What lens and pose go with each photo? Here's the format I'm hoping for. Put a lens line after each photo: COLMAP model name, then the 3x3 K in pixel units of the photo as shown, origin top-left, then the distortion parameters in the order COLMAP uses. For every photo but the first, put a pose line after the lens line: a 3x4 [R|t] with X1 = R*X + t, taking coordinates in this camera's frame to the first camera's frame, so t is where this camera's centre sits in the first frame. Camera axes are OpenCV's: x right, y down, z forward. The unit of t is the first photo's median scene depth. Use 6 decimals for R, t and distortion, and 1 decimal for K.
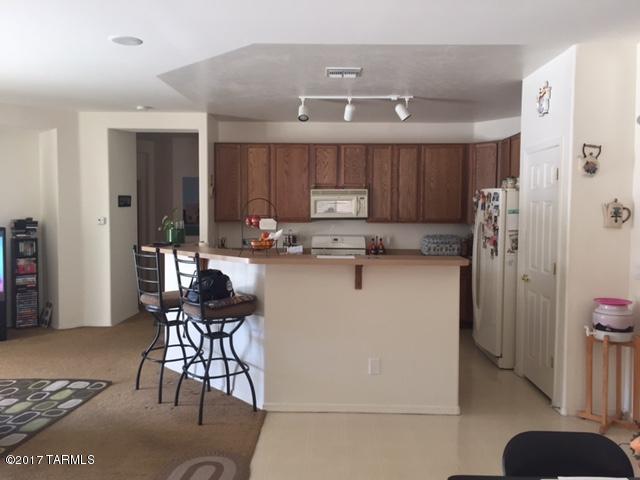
lens RADIAL K [[545.6, 0, 320.0], [0, 545.6, 240.0], [0, 0, 1]] dist [0.006438, 0.001432]
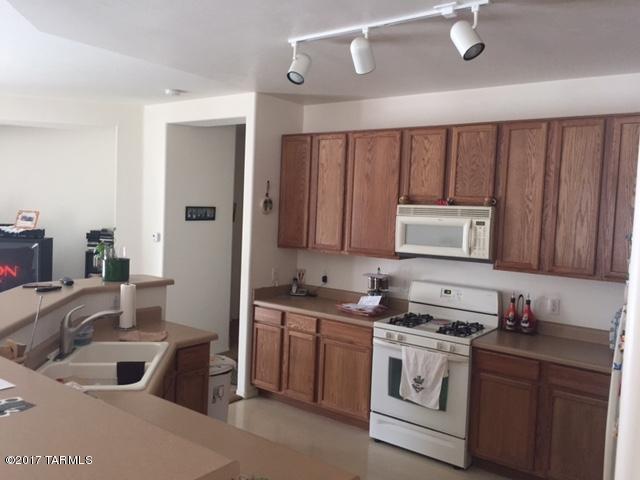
lens RADIAL K [[545.6, 0, 320.0], [0, 545.6, 240.0], [0, 0, 1]] dist [0.006438, 0.001432]
pose [[0.807447, 0.062559, -0.586614, 0.266178], [-0.070988, 0.997440, 0.008661, -0.053165], [0.585653, 0.034649, 0.809821, 0.465257]]
